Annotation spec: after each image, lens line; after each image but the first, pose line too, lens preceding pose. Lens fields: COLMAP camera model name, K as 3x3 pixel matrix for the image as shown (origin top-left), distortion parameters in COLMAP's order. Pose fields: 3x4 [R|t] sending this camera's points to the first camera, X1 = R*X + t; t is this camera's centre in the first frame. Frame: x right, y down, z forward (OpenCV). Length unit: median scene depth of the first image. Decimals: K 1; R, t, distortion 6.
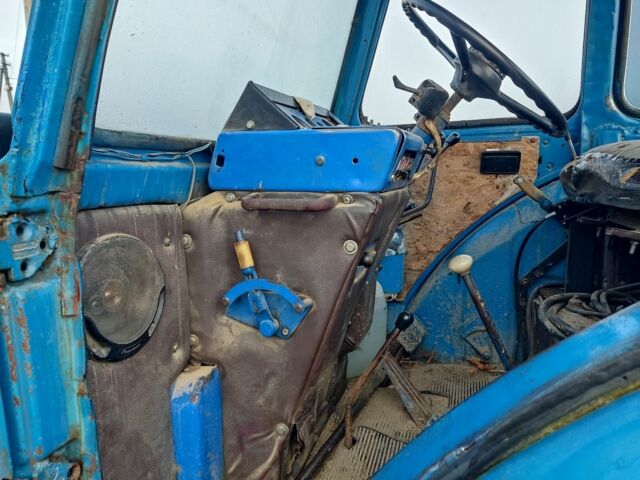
lens RADIAL K [[465.7, 0, 318.5], [0, 465.7, 240.1], [0, 0, 1]] dist [0.103874, -0.148366]
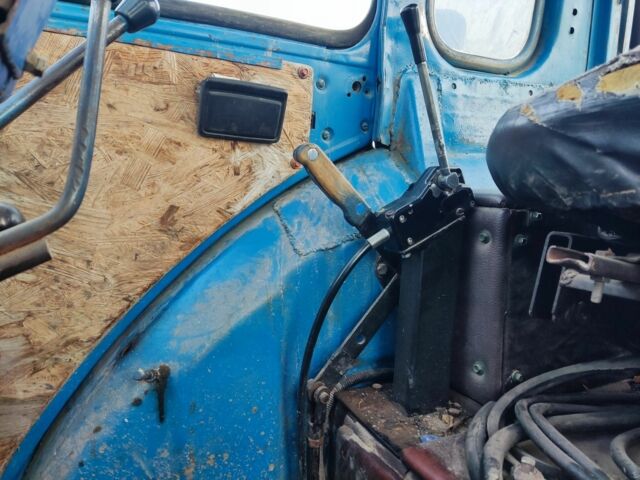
lens RADIAL K [[465.7, 0, 318.5], [0, 465.7, 240.1], [0, 0, 1]] dist [0.103874, -0.148366]
pose [[0.717008, -0.043055, 0.695734, 0.135052], [0.048212, 0.998764, 0.012122, -0.052120], [-0.695395, 0.024851, 0.718198, 0.651685]]
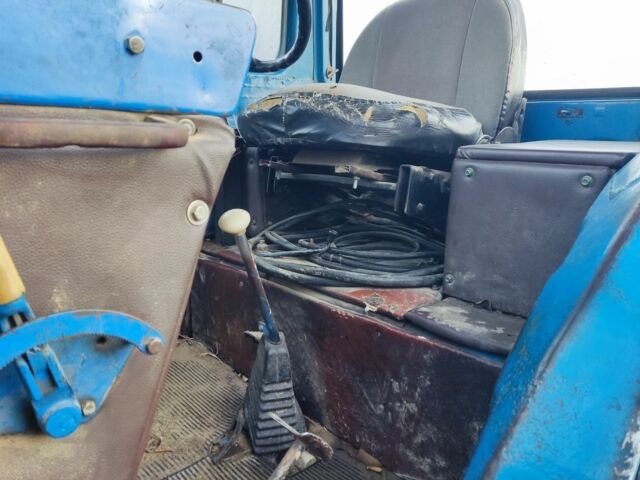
lens RADIAL K [[465.7, 0, 318.5], [0, 465.7, 240.1], [0, 0, 1]] dist [0.103874, -0.148366]
pose [[0.452327, -0.175987, 0.874316, -0.211548], [0.104564, 0.984041, 0.143977, -0.010802], [-0.885701, 0.026297, 0.463511, 0.332728]]
